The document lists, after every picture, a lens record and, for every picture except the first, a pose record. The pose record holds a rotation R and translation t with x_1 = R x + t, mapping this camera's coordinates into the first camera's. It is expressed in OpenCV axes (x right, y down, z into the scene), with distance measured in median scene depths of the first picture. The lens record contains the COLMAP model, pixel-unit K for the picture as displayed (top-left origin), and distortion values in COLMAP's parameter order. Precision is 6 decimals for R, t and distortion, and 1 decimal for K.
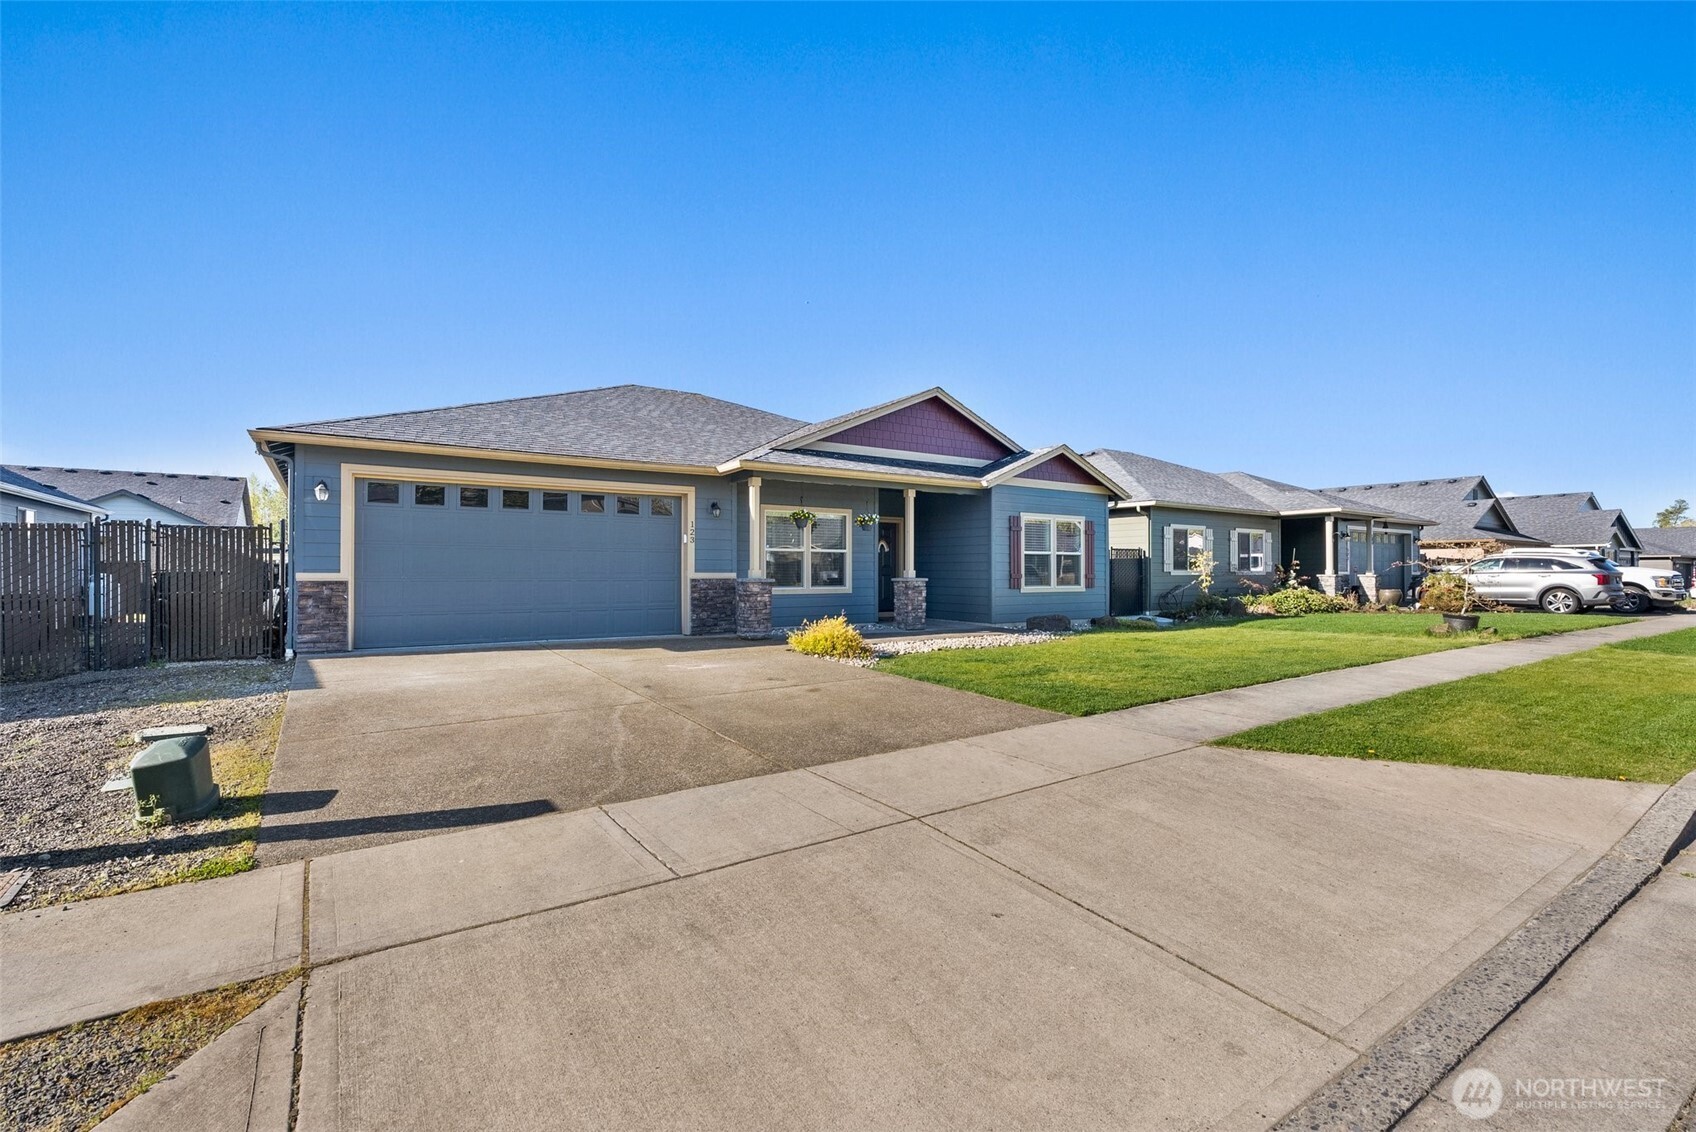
lens RADIAL K [[762.3, 0, 848.0], [0, 762.3, 566.0], [0, 0, 1]] dist [-0.000262, -0.000048]
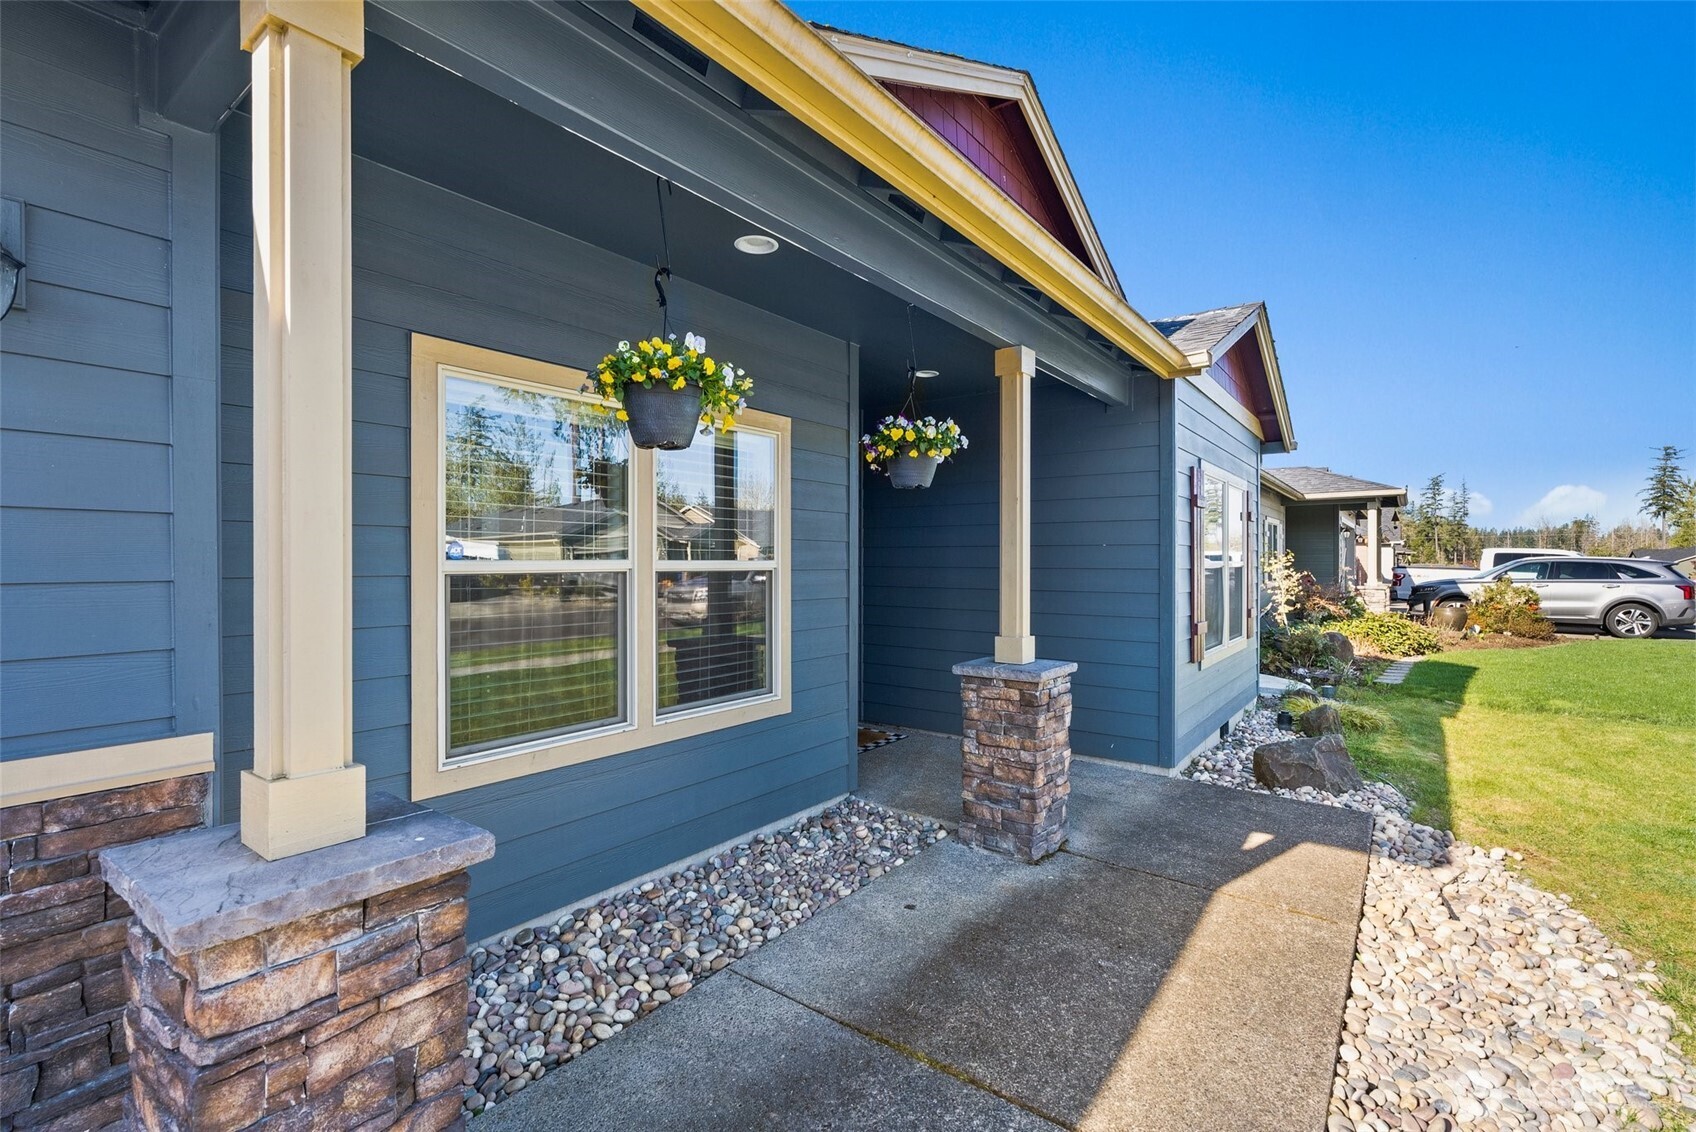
lens RADIAL K [[762.3, 0, 848.0], [0, 762.3, 566.0], [0, 0, 1]] dist [-0.000262, -0.000048]
pose [[0.941787, -0.004803, 0.336175, -0.067348], [0.000873, 0.999930, 0.011840, -0.021788], [-0.336208, -0.010857, 0.941725, 0.693777]]
